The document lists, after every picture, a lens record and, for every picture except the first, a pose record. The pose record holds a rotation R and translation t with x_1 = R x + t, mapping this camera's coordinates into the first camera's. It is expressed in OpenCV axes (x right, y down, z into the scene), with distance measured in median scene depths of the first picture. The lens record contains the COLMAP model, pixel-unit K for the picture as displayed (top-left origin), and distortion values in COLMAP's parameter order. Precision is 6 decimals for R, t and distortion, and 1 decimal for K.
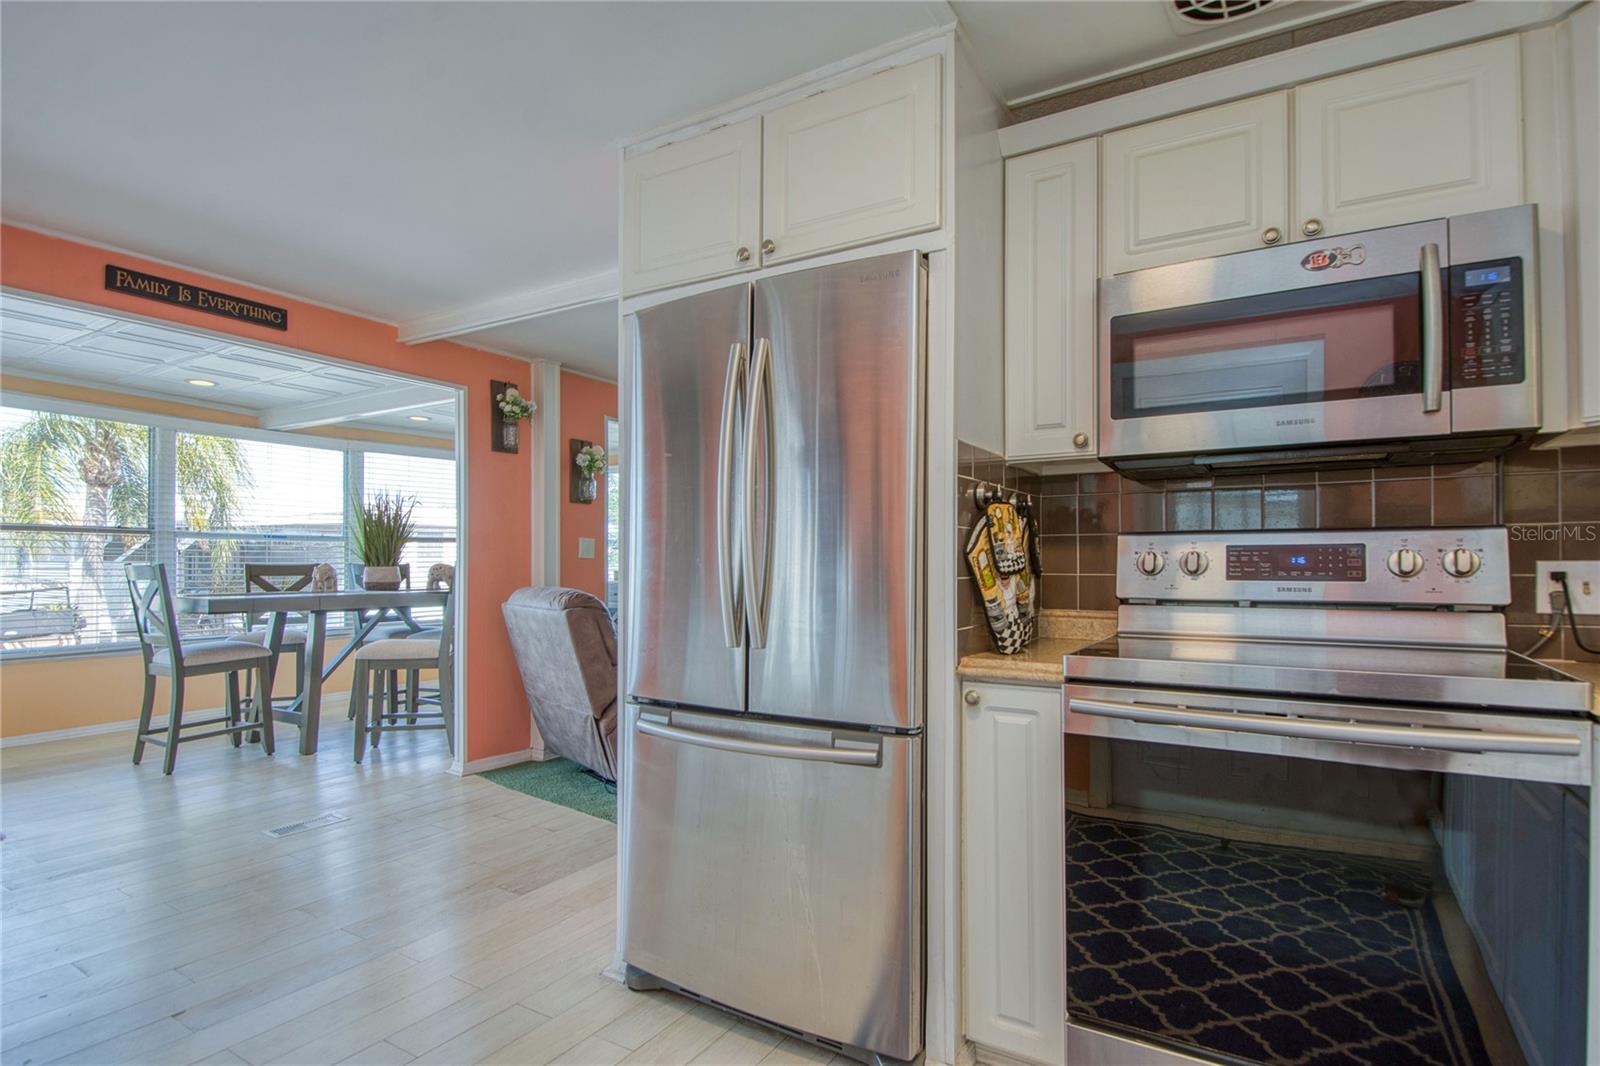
lens RADIAL K [[802.7, 0, 859.3], [0, 802.7, 555.9], [0, 0, 1]] dist [0.015531, -0.017034]
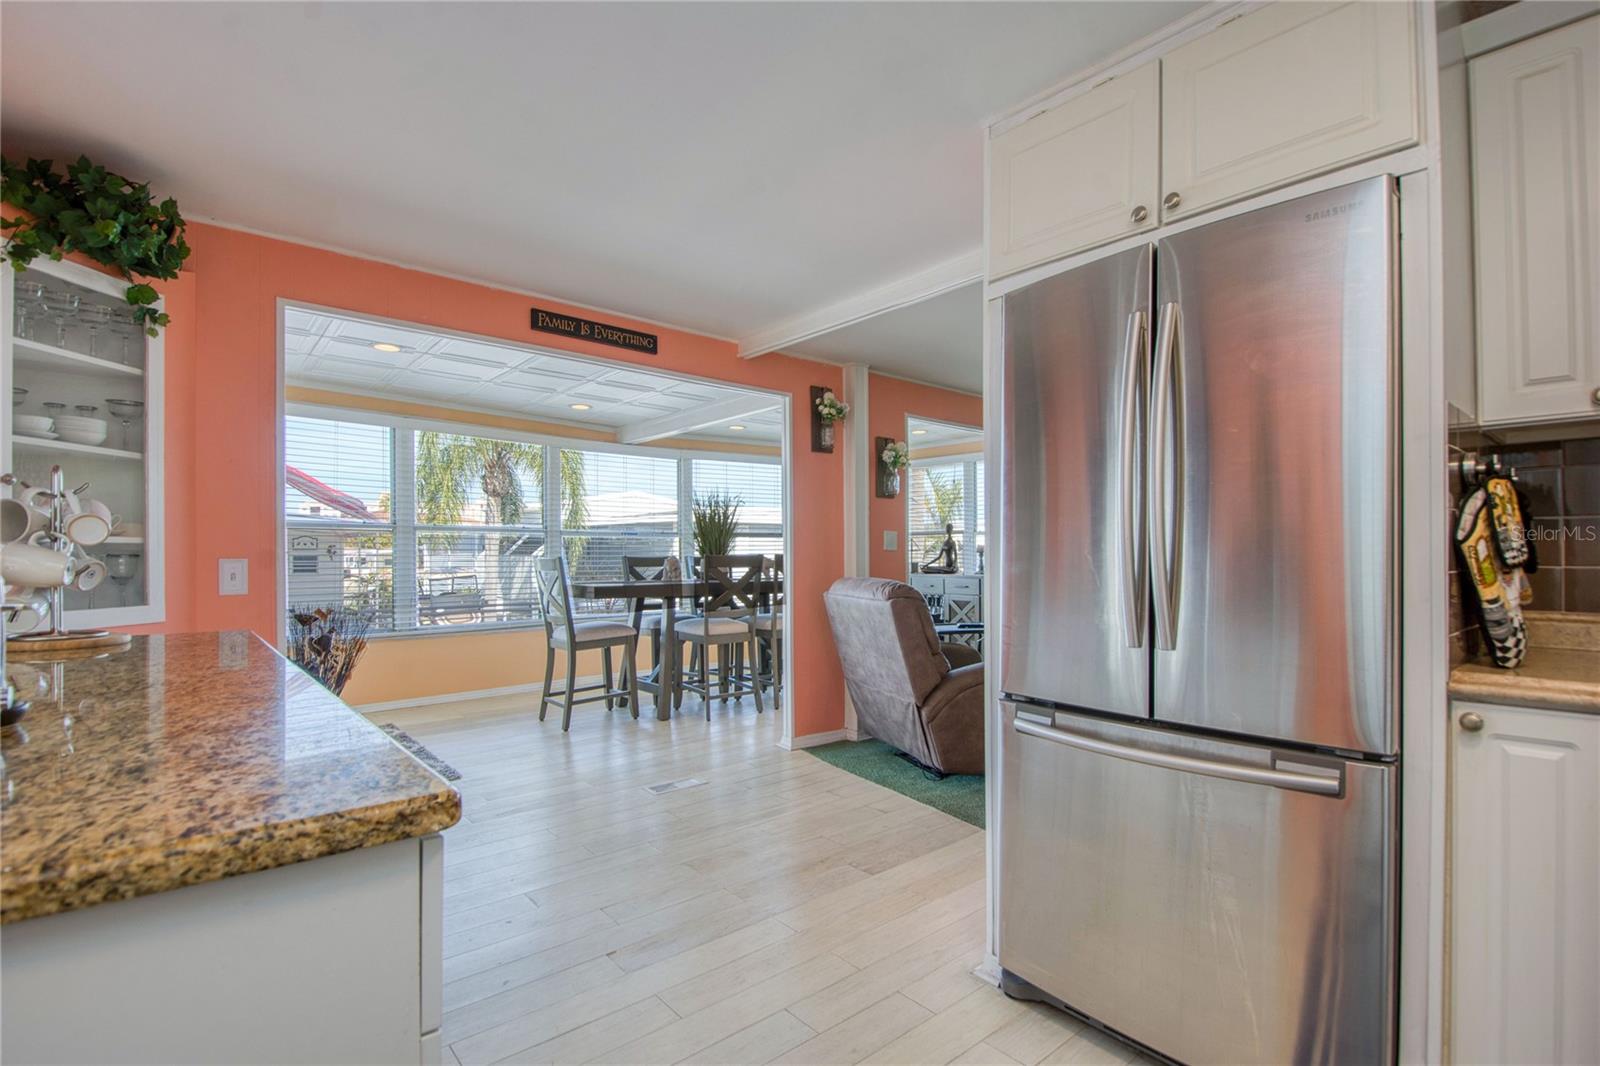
lens RADIAL K [[770.6, 0, 850.2], [0, 770.6, 550.6], [0, 0, 1]] dist [-0.002169, -0.010869]
pose [[0.949338, -0.005476, -0.314210, -0.088583], [0.006813, 0.999972, 0.003158, -0.000306], [0.314184, -0.005138, 0.949348, 0.035041]]
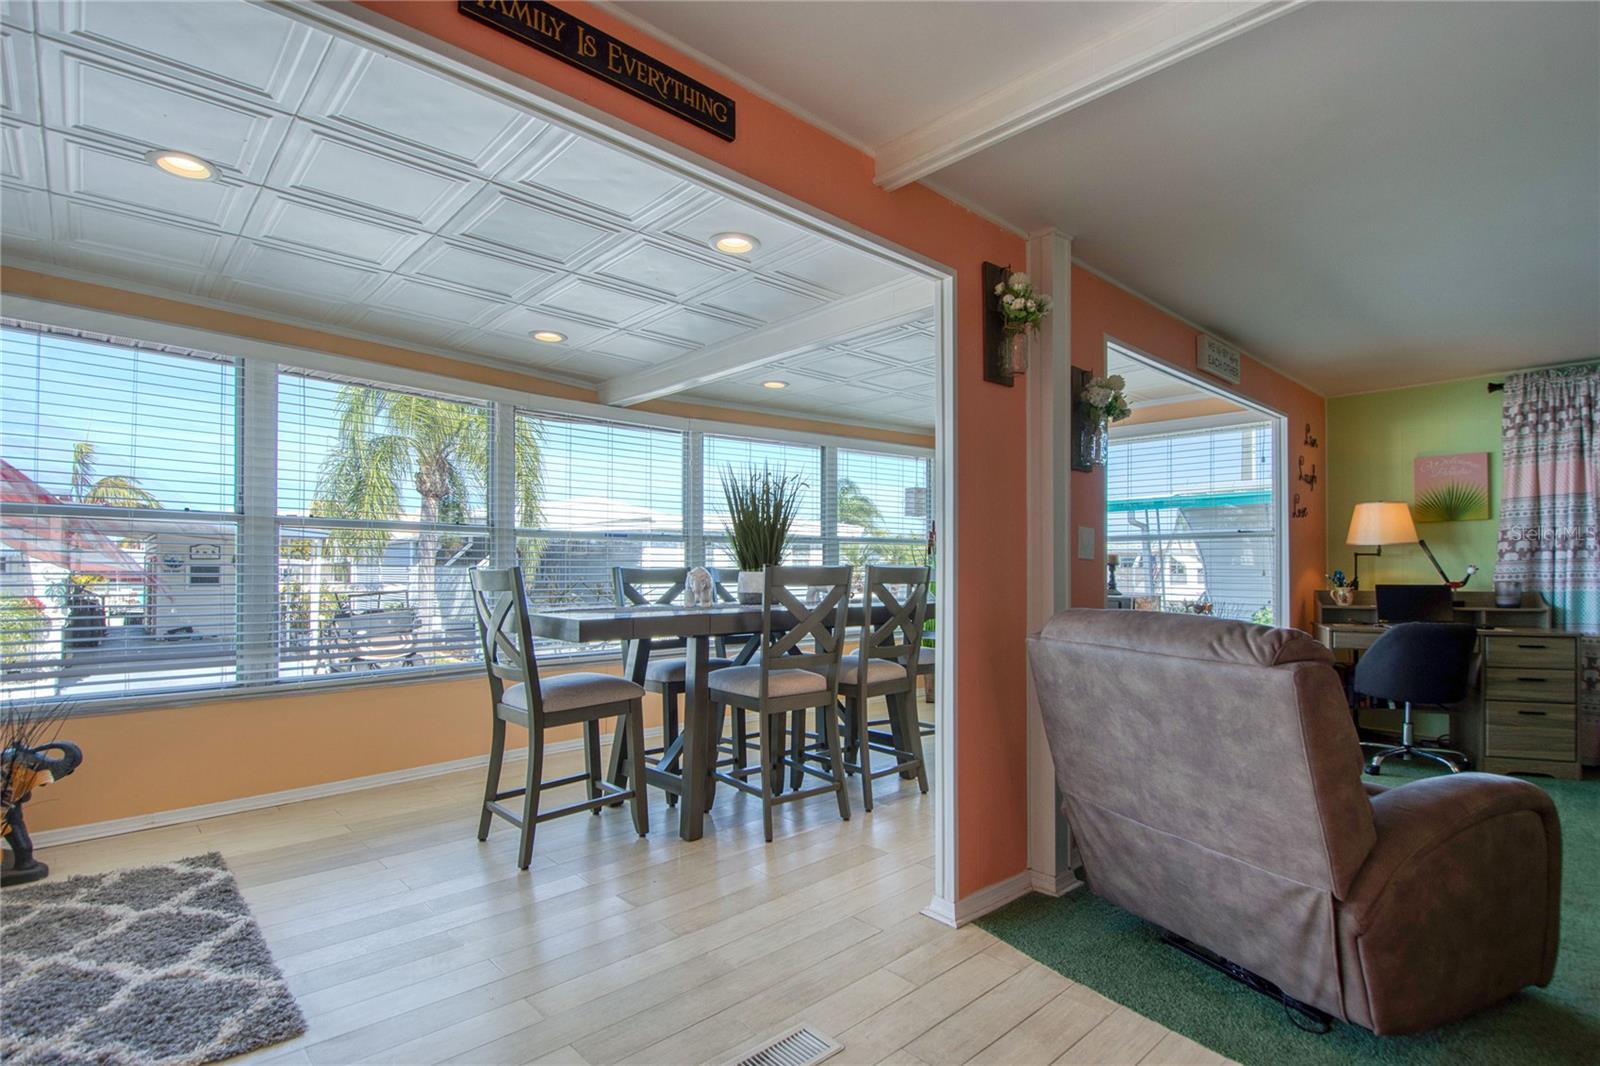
lens RADIAL K [[770.6, 0, 854.1], [0, 770.6, 560.4], [0, 0, 1]] dist [-0.002169, -0.010869]
pose [[0.967096, -0.000980, -0.254411, -0.430583], [0.000195, 0.999995, -0.003110, 0.006784], [0.254413, 0.002958, 0.967091, 0.445641]]
